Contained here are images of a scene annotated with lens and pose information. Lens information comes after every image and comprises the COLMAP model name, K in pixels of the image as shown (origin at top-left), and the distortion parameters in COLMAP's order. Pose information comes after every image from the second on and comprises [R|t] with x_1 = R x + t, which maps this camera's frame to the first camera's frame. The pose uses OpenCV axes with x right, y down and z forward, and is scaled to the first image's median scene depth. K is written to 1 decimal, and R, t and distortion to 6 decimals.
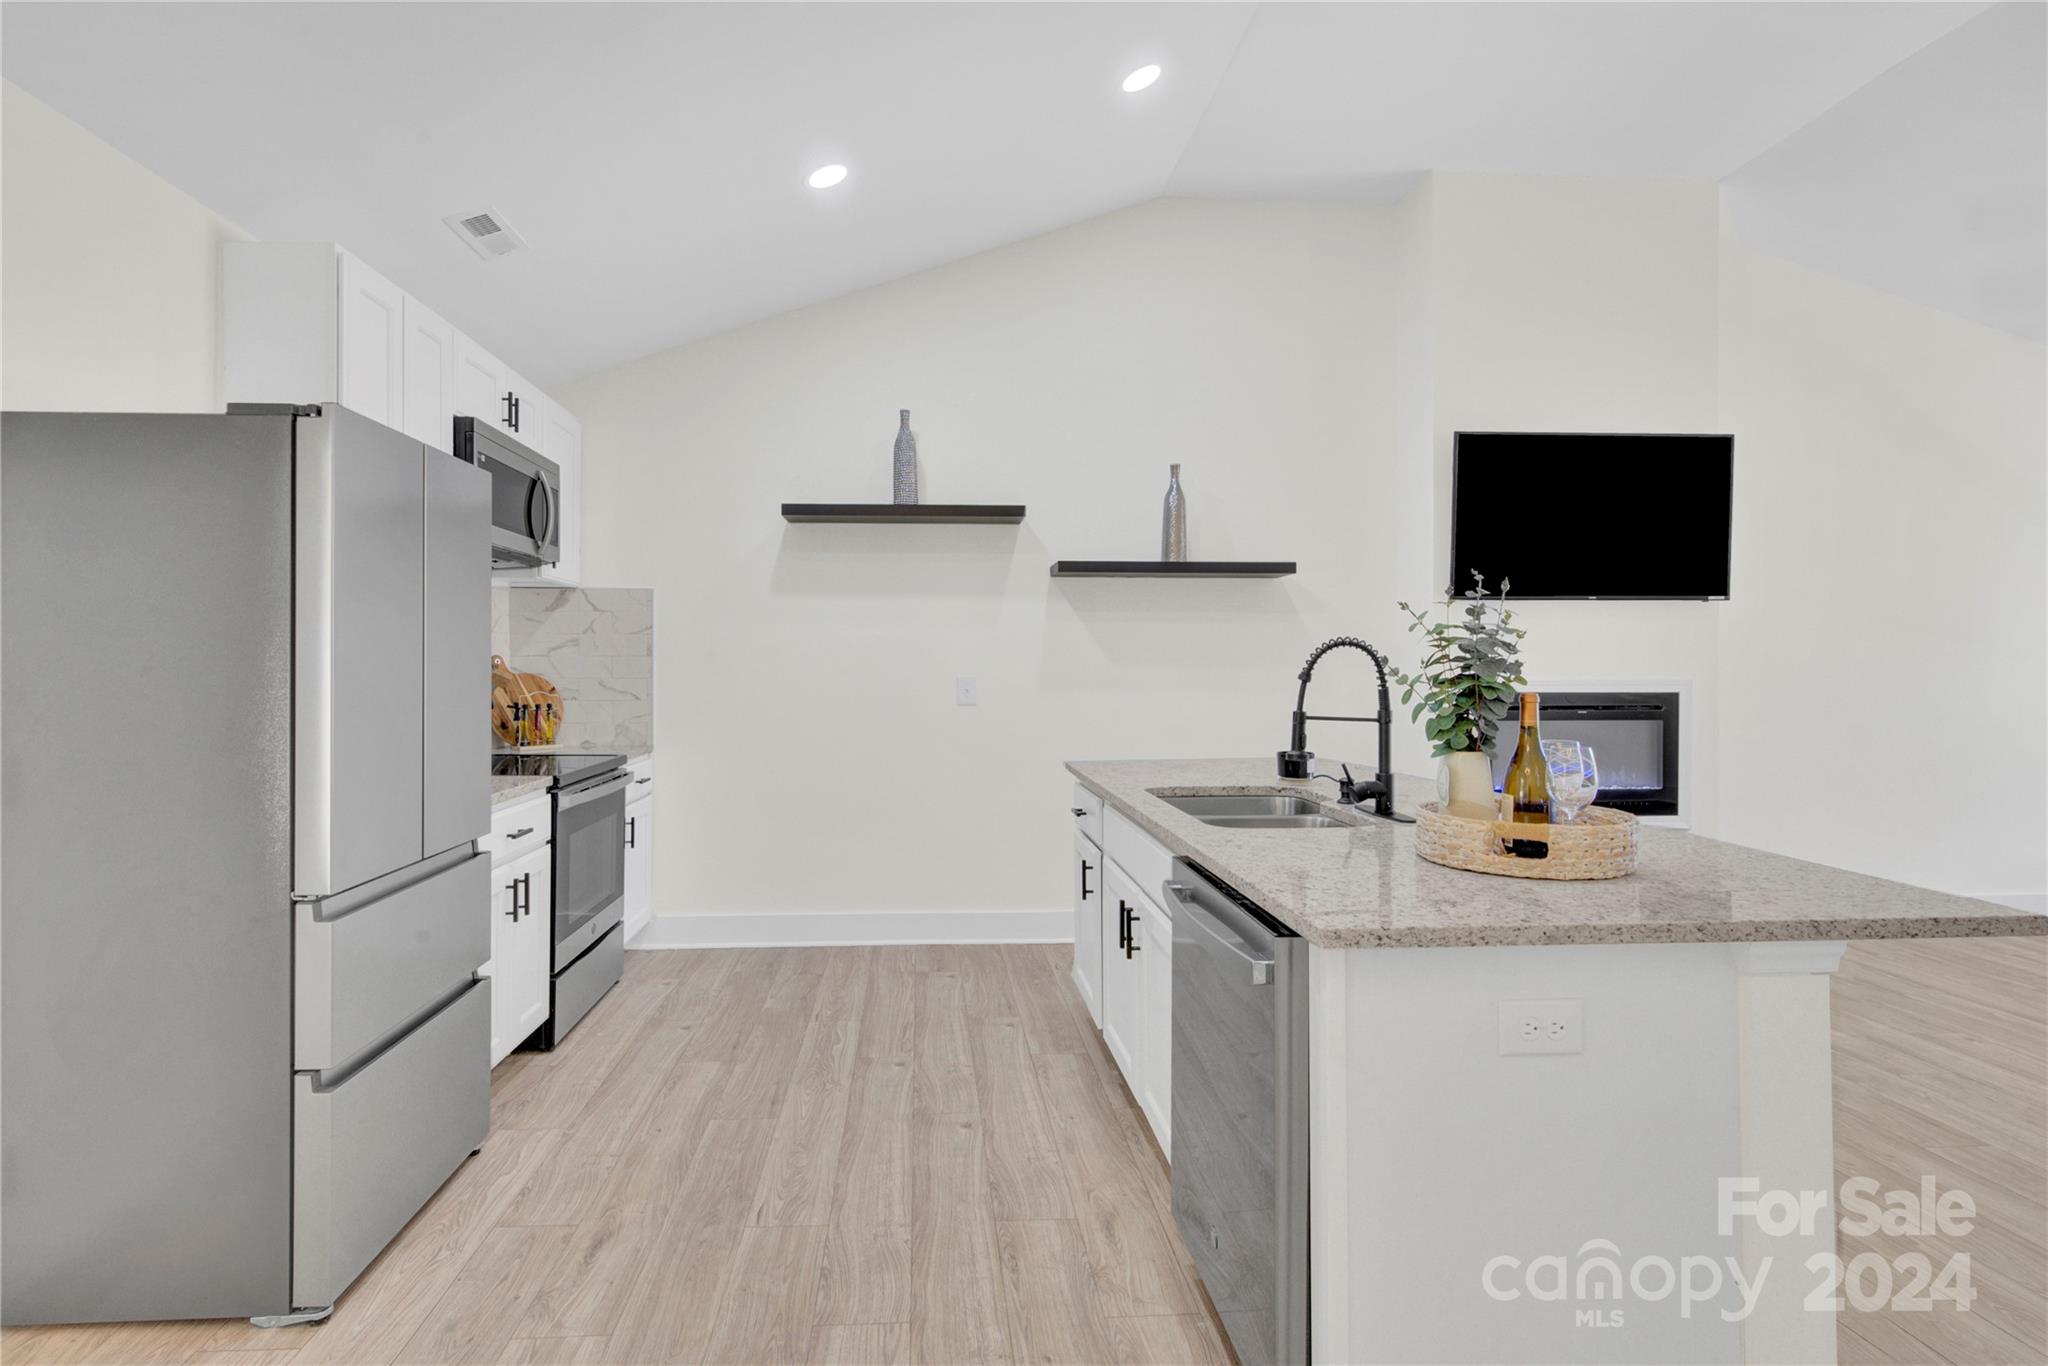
lens RADIAL K [[997.5, 0, 982.9], [0, 997.5, 656.5], [0, 0, 1]] dist [0.001006, 0.000332]
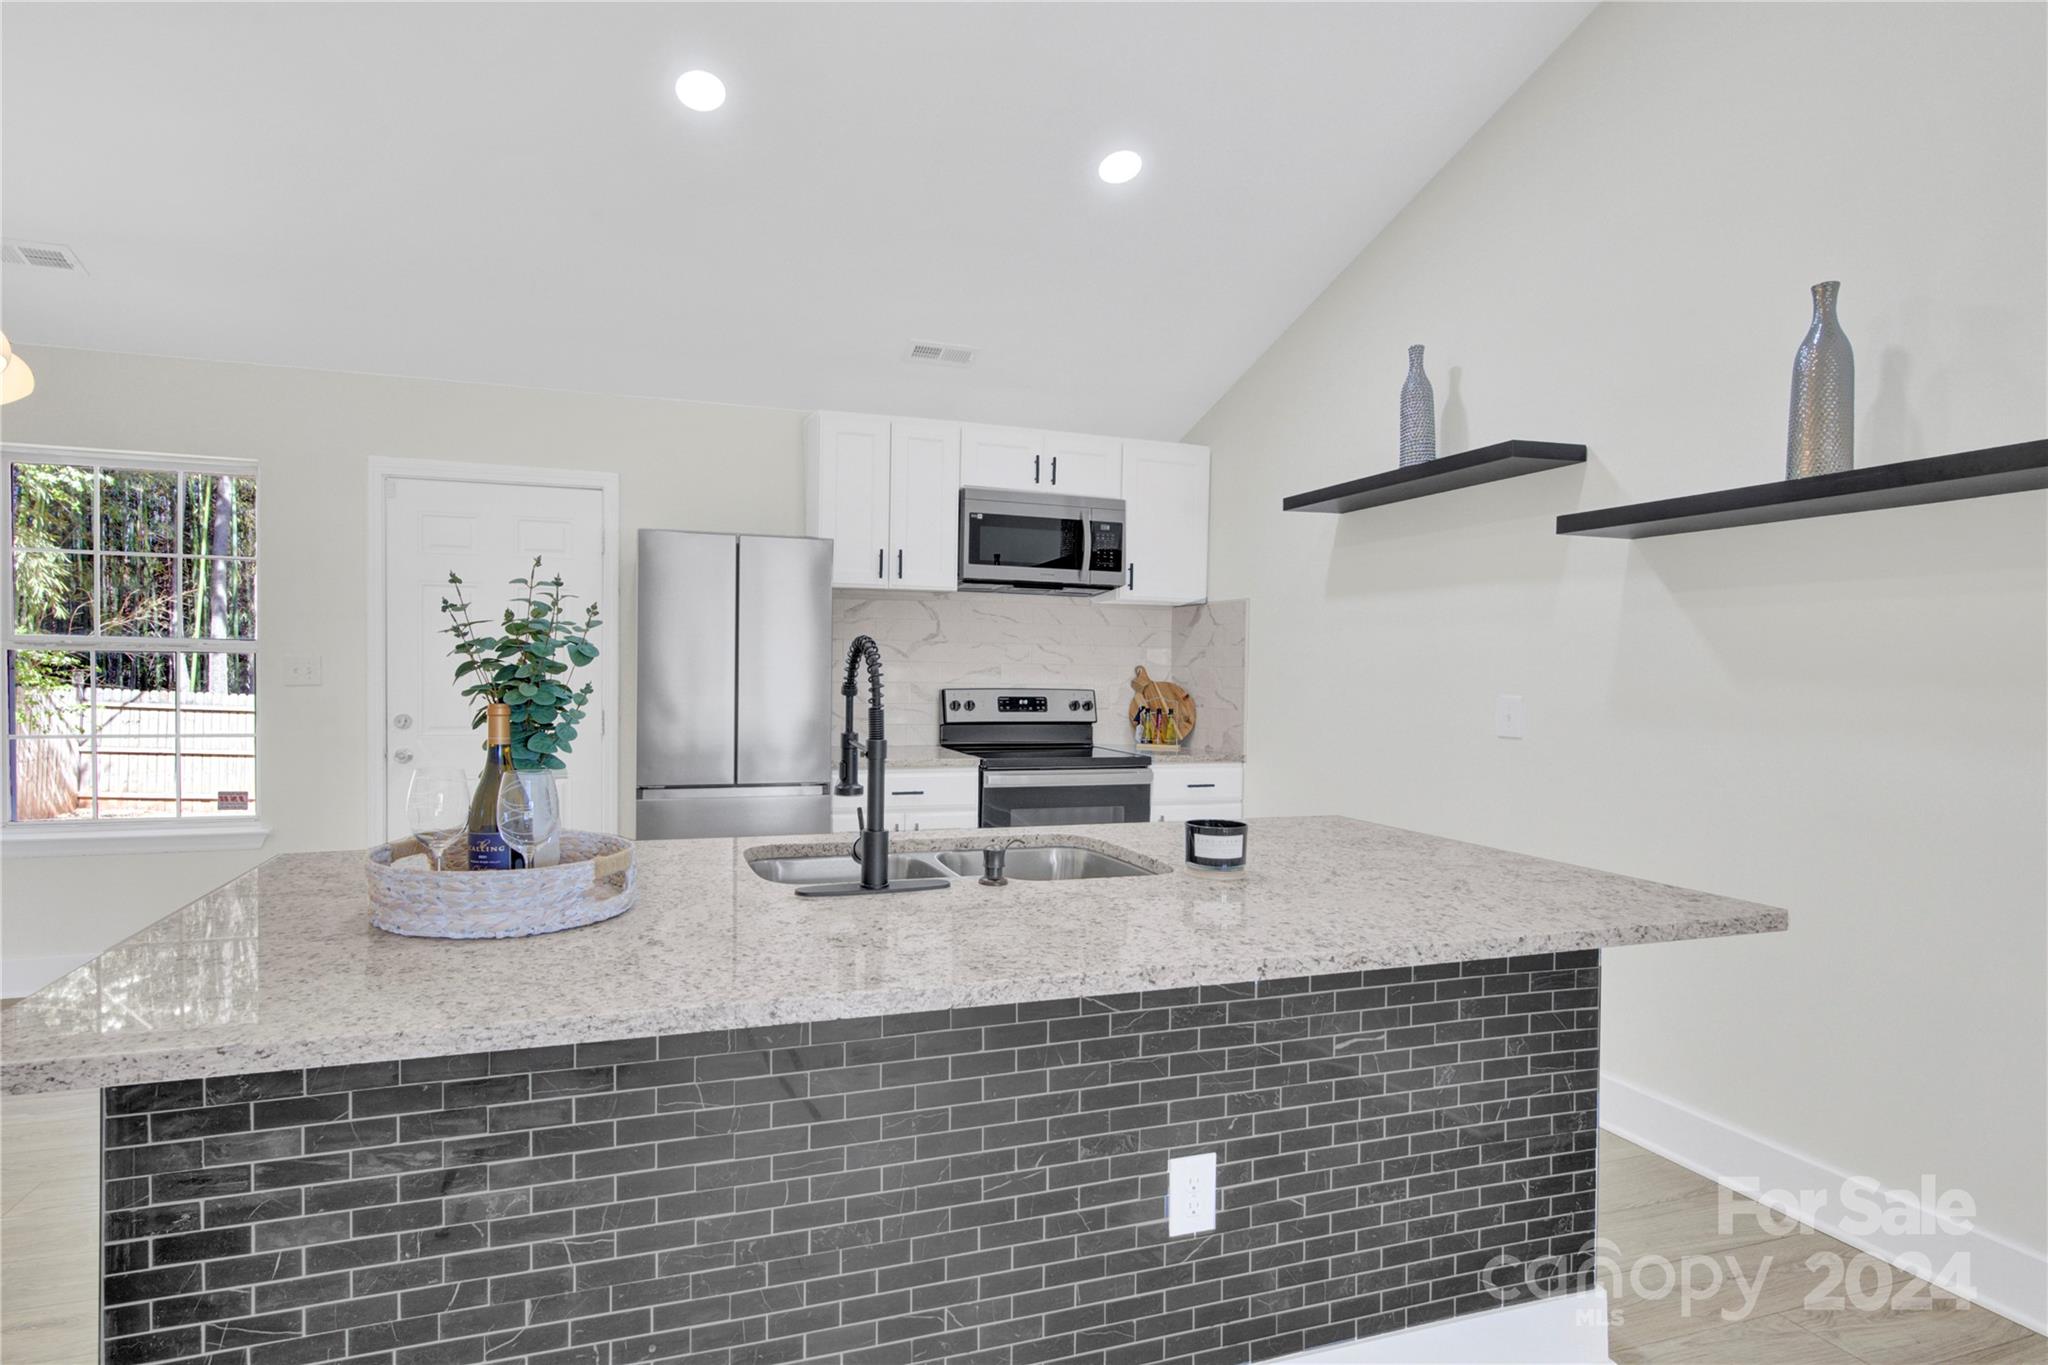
lens RADIAL K [[1005.4, 0, 911.3], [0, 1005.4, 692.0], [0, 0, 1]] dist [-0.000157, -0.000136]
pose [[0.198604, 0.023750, -0.979792, 0.601648], [-0.002497, 0.999715, 0.023726, 0.001729], [0.980077, -0.002265, 0.198607, 0.468751]]
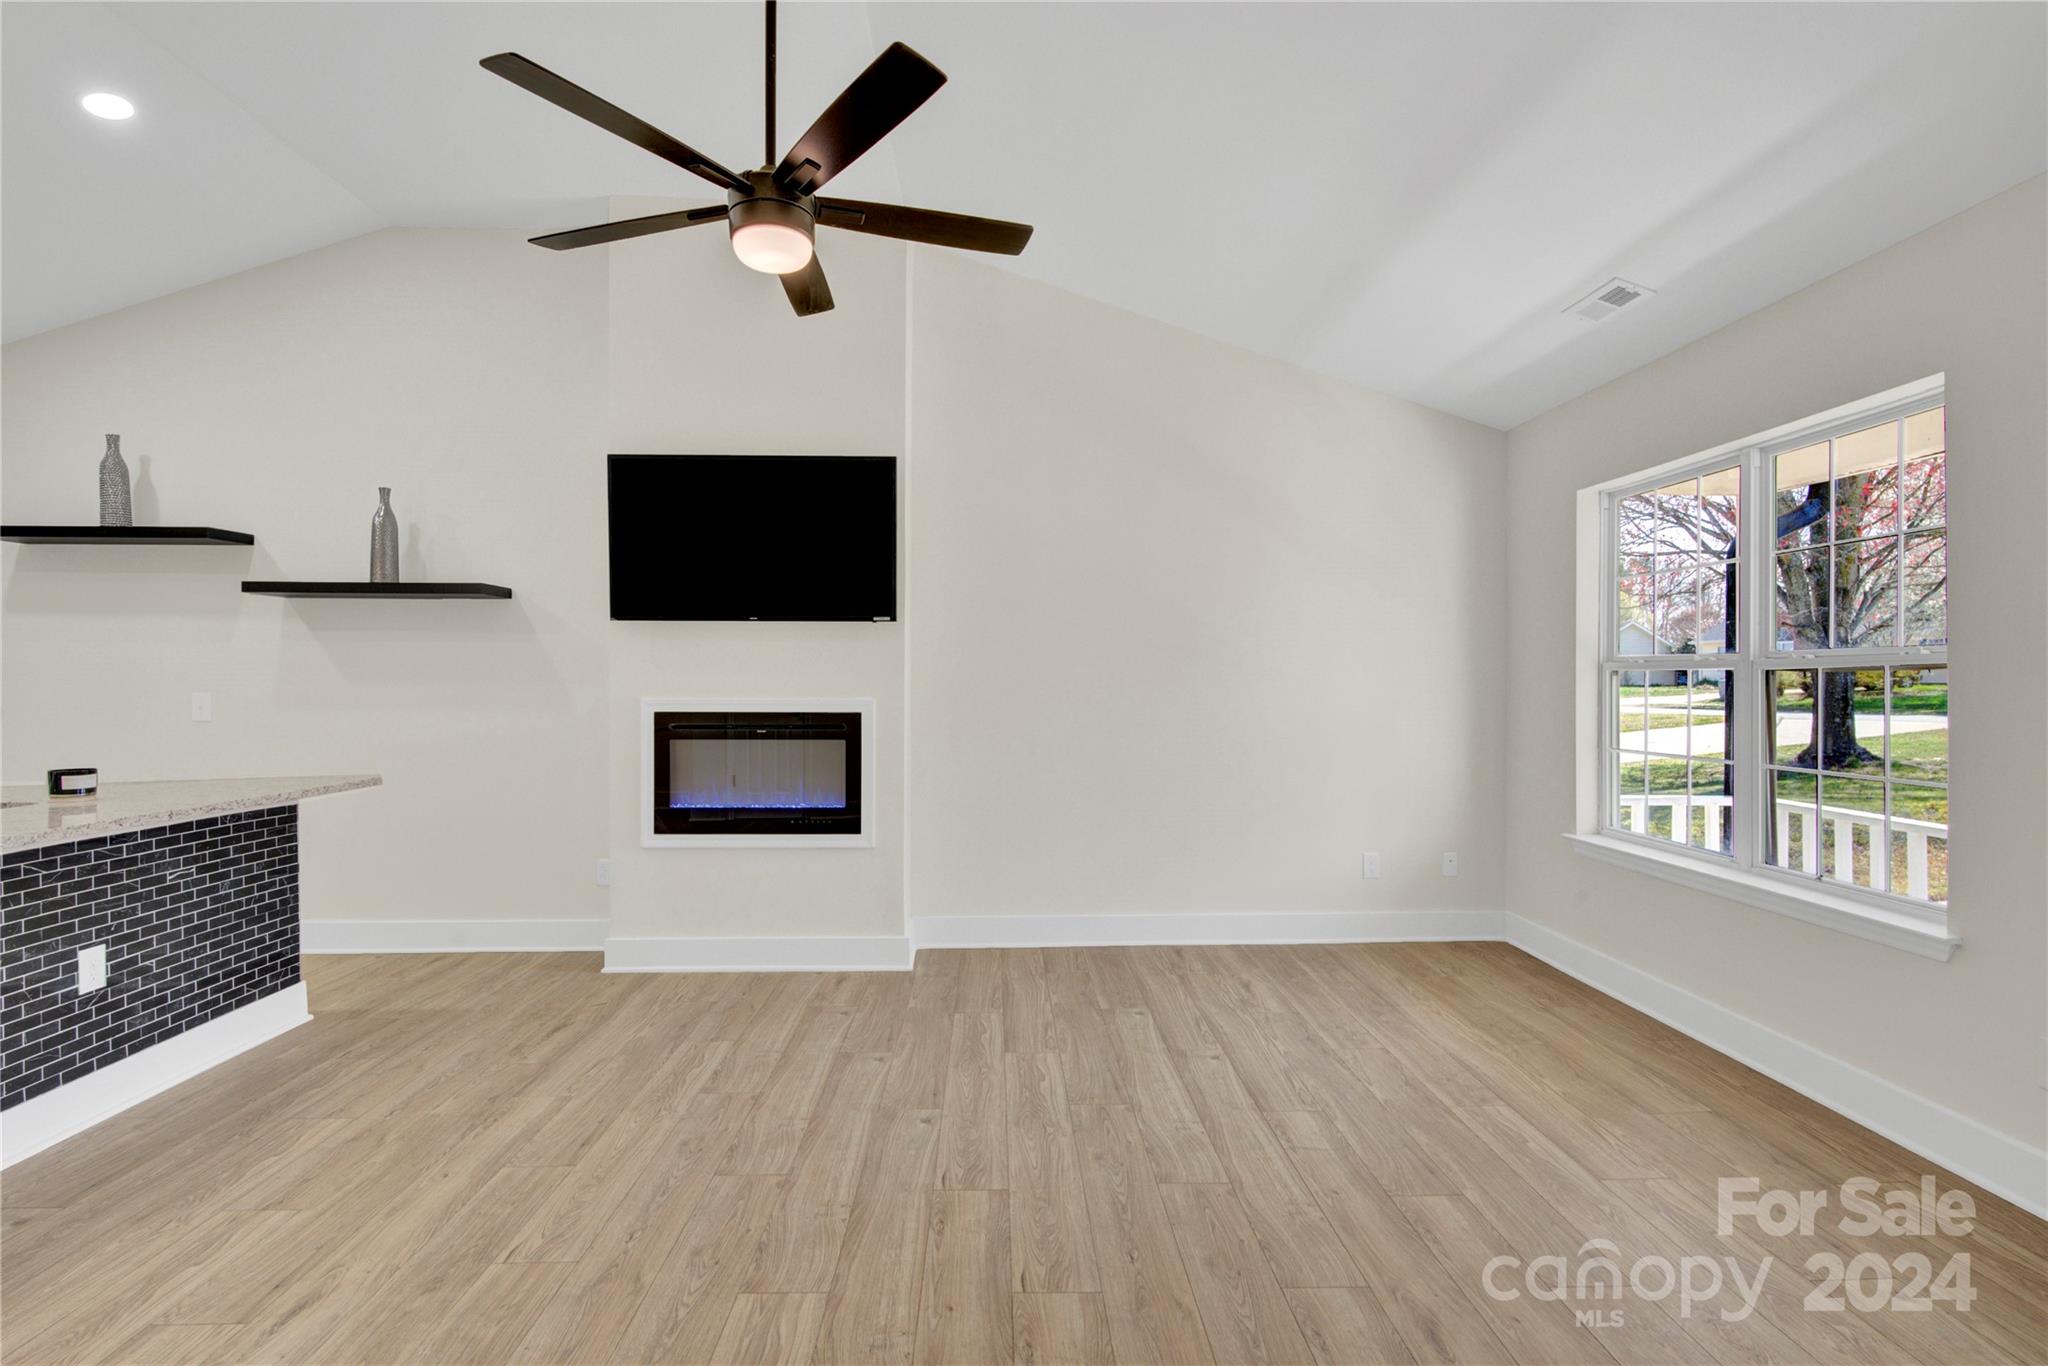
lens RADIAL K [[945.1, 0, 1017.8], [0, 945.1, 694.5], [0, 0, 1]] dist [-0.002204, -0.000100]
pose [[0.999142, 0.006155, -0.040949, 0.900590], [-0.005245, 0.999737, 0.022317, -0.004300], [0.041076, -0.022083, 0.998912, 0.050087]]
